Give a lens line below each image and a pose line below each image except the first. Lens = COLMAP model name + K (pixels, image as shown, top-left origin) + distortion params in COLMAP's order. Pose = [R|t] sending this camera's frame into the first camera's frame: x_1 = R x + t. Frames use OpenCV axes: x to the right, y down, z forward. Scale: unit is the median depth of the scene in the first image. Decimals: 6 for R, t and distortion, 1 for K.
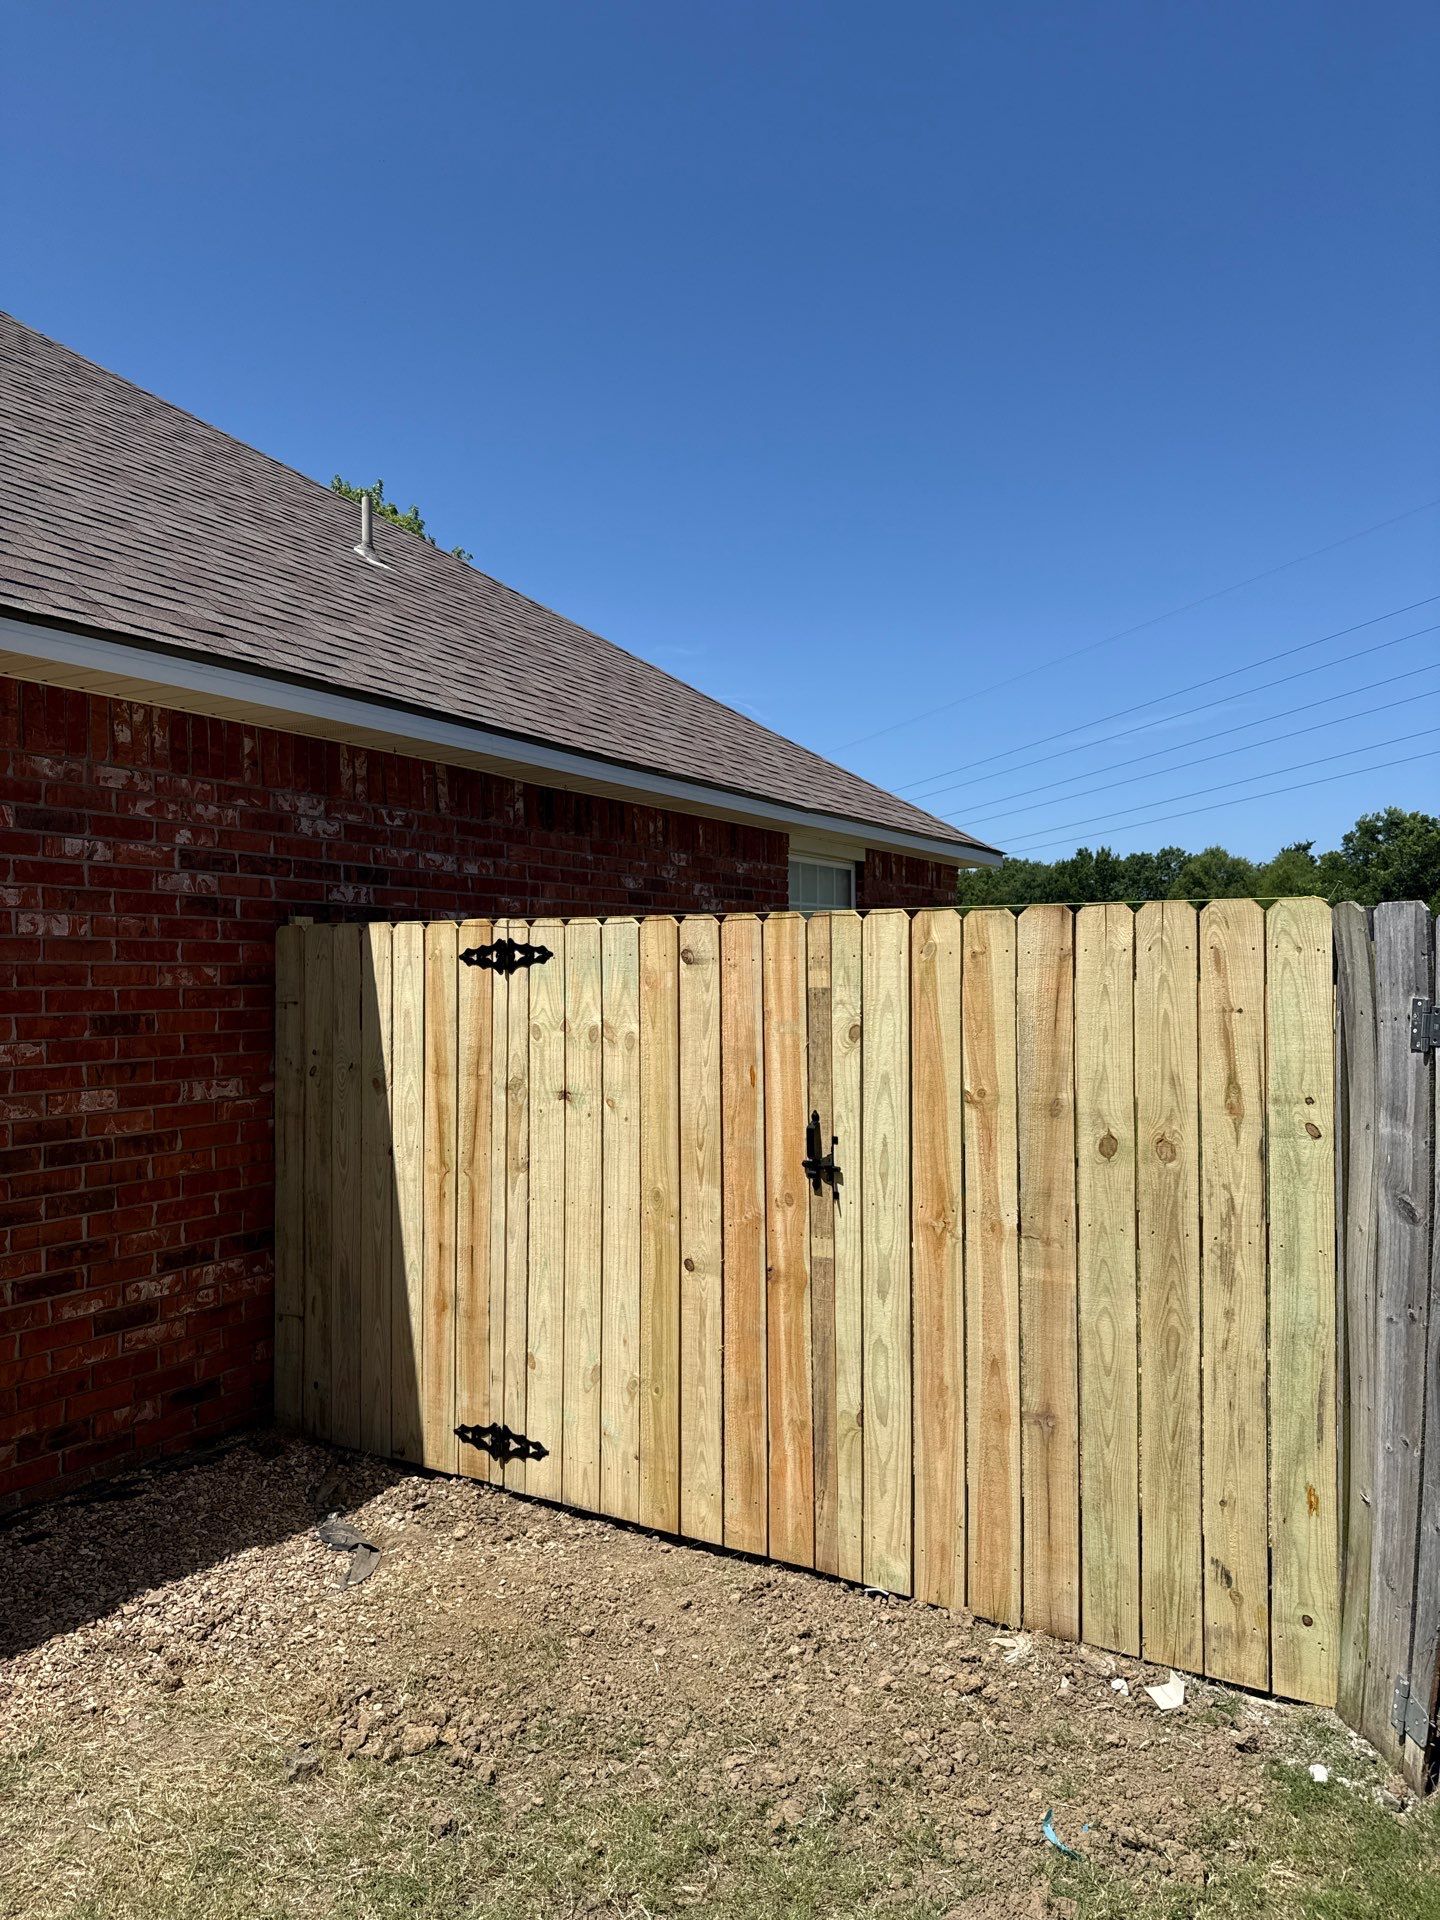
lens RADIAL K [[1344.0, 0, 711.5], [0, 1344.0, 960.8], [0, 0, 1]] dist [0.168776, -0.347994]
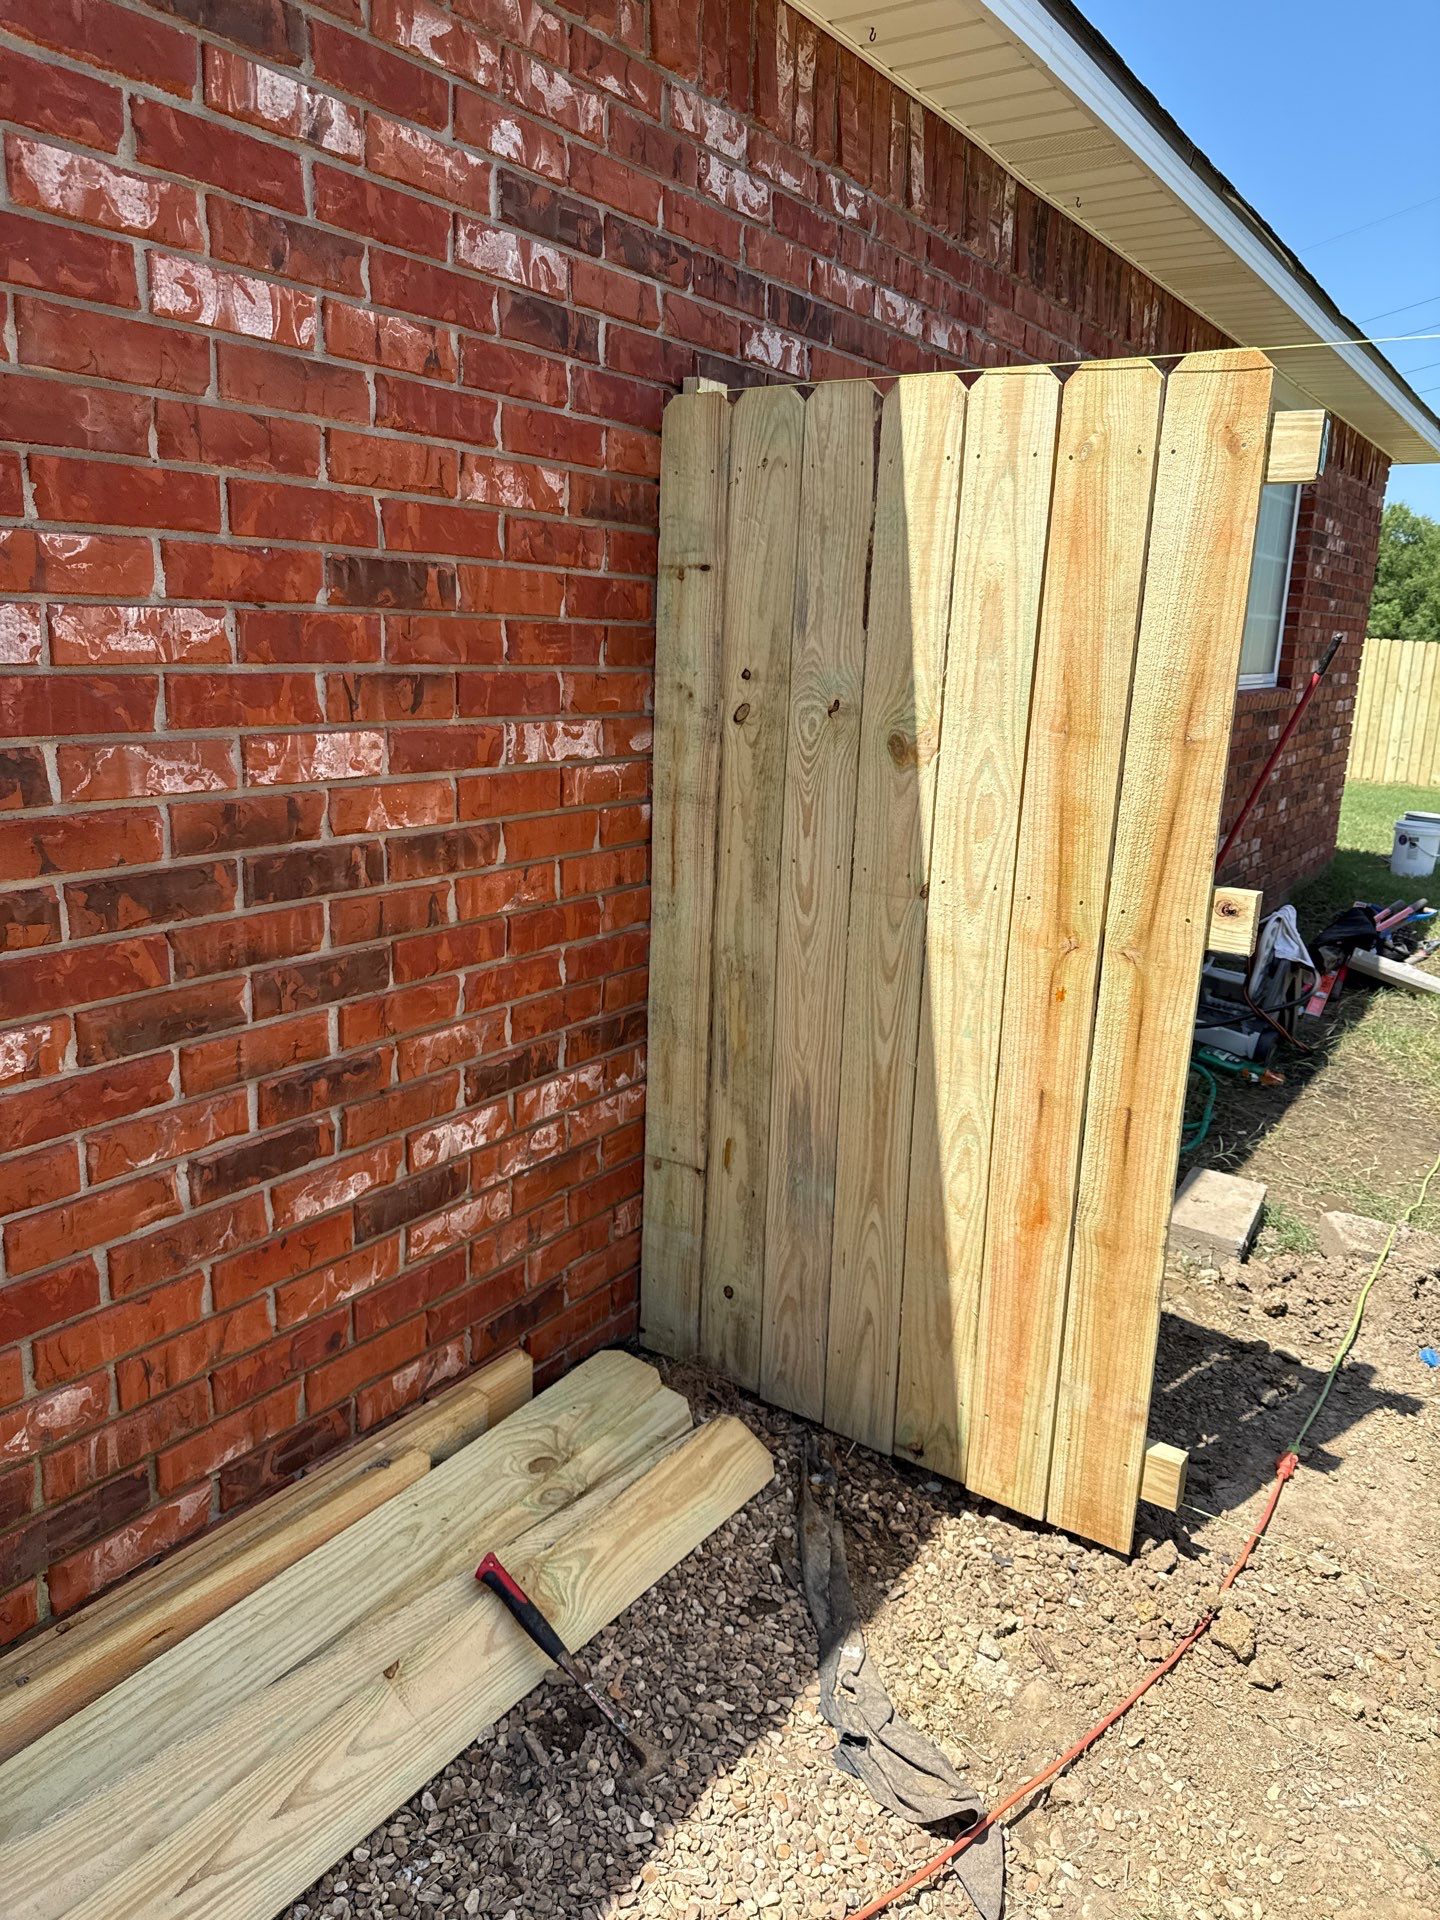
lens RADIAL K [[1340.5, 0, 717.4], [0, 1340.5, 948.6], [0, 0, 1]] dist [0.105192, -0.163315]
pose [[0.996557, 0.056733, -0.060453, -0.305980], [-0.040328, 0.968832, 0.244415, 0.051713], [0.072435, -0.241136, 0.967784, 0.582315]]
